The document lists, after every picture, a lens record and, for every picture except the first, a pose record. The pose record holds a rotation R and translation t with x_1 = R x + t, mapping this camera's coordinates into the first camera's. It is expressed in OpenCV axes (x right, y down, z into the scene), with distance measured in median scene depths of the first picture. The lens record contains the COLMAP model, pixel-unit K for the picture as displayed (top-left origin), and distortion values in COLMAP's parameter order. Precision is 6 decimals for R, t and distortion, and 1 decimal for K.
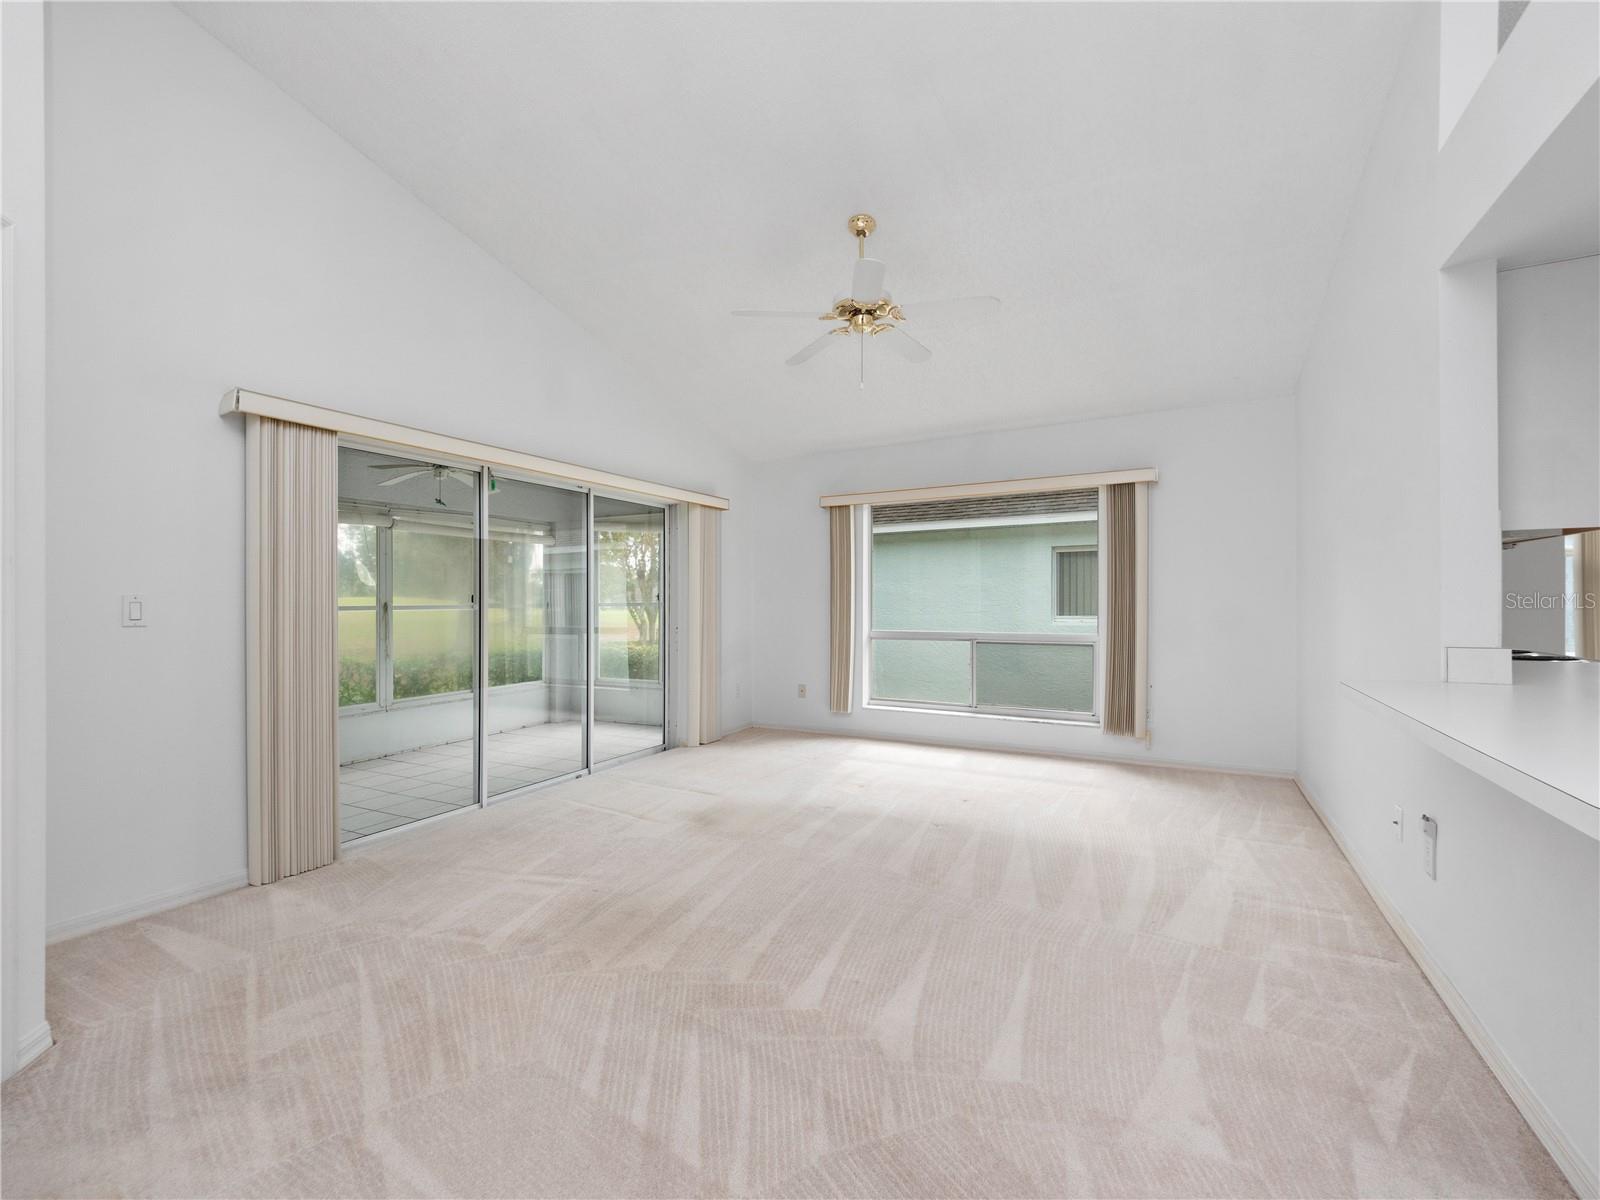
lens RADIAL K [[647.6, 0, 800.0], [0, 647.6, 600.0], [0, 0, 1]] dist [0.001383, -0.000030]
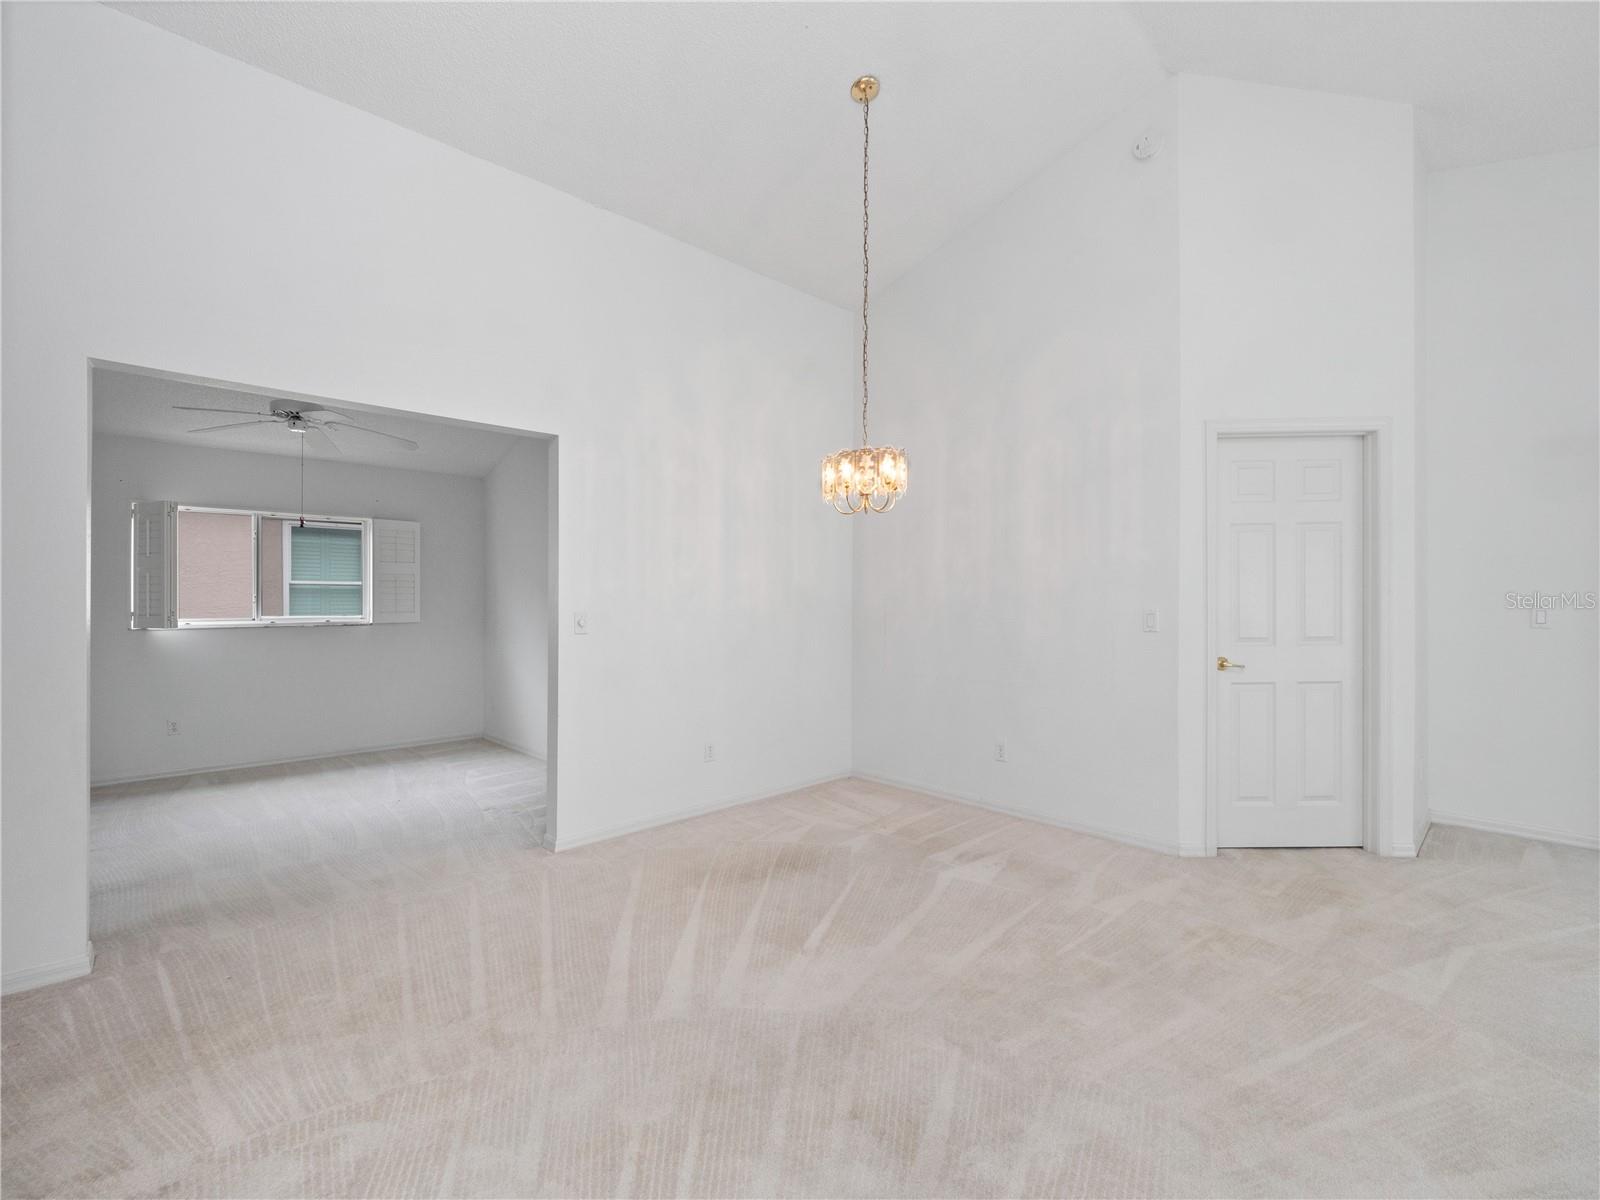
lens RADIAL K [[691.1, 0, 789.8], [0, 691.1, 607.3], [0, 0, 1]] dist [0.005703, -0.011258]
pose [[-0.299513, 0.021047, -0.953860, 1.232094], [0.007731, 0.999777, 0.019633, -0.010360], [0.954061, -0.001494, -0.299609, -0.012652]]
